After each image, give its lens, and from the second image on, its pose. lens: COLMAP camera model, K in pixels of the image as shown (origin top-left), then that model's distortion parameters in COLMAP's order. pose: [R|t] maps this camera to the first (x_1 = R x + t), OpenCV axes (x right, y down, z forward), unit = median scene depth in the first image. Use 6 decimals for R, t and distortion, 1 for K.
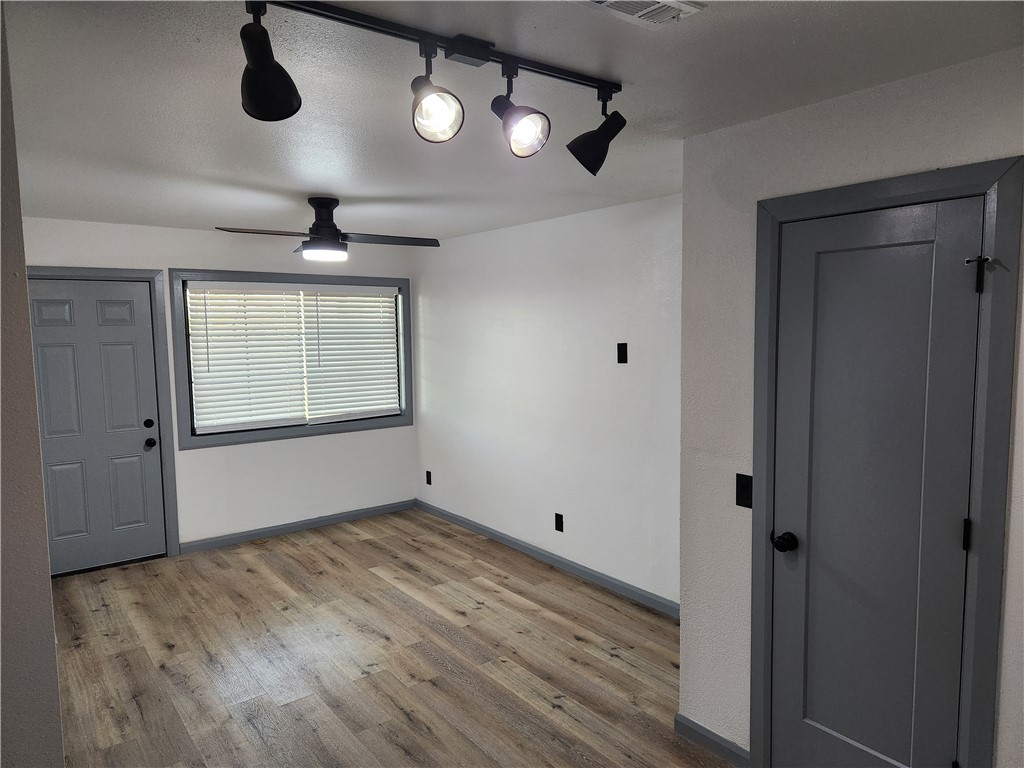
lens RADIAL K [[682.6, 0, 514.8], [0, 682.6, 386.3], [0, 0, 1]] dist [0.071696, -0.059903]
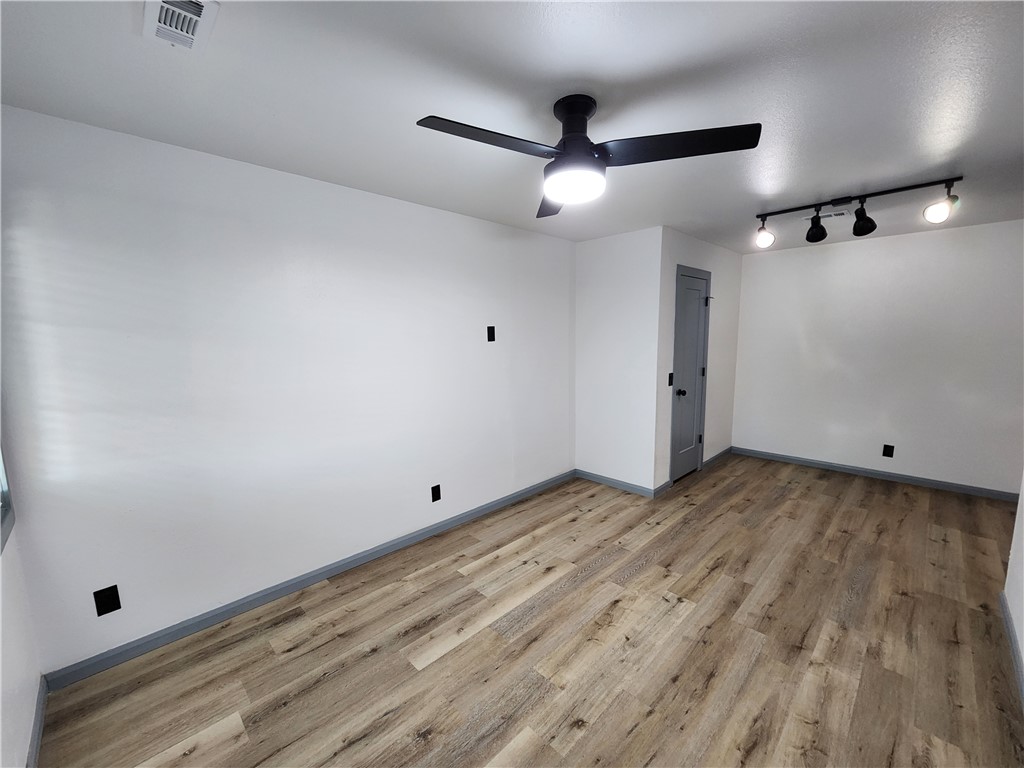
lens RADIAL K [[418.0, 0, 516.2], [0, 418.0, 389.5], [0, 0, 1]] dist [0.007862, -0.003105]
pose [[-0.131656, -0.119958, 0.984011, -0.709909], [0.103178, 0.985601, 0.133956, -0.048372], [-0.985911, 0.119165, -0.117383, 1.123831]]
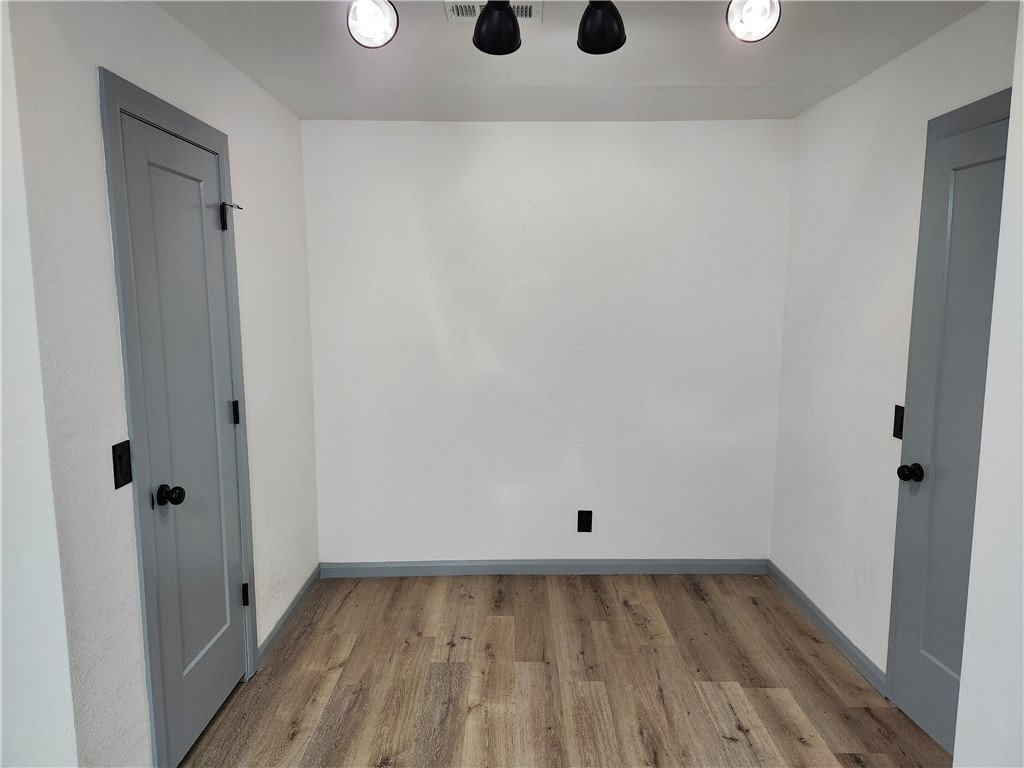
lens RADIAL K [[682.6, 0, 514.6], [0, 682.6, 382.0], [0, 0, 1]] dist [0.071696, -0.059903]
pose [[-0.795059, -0.062418, 0.603312, -0.287997], [0.067373, 0.979447, 0.190119, -0.031416], [-0.602778, 0.191802, -0.774513, 0.844156]]
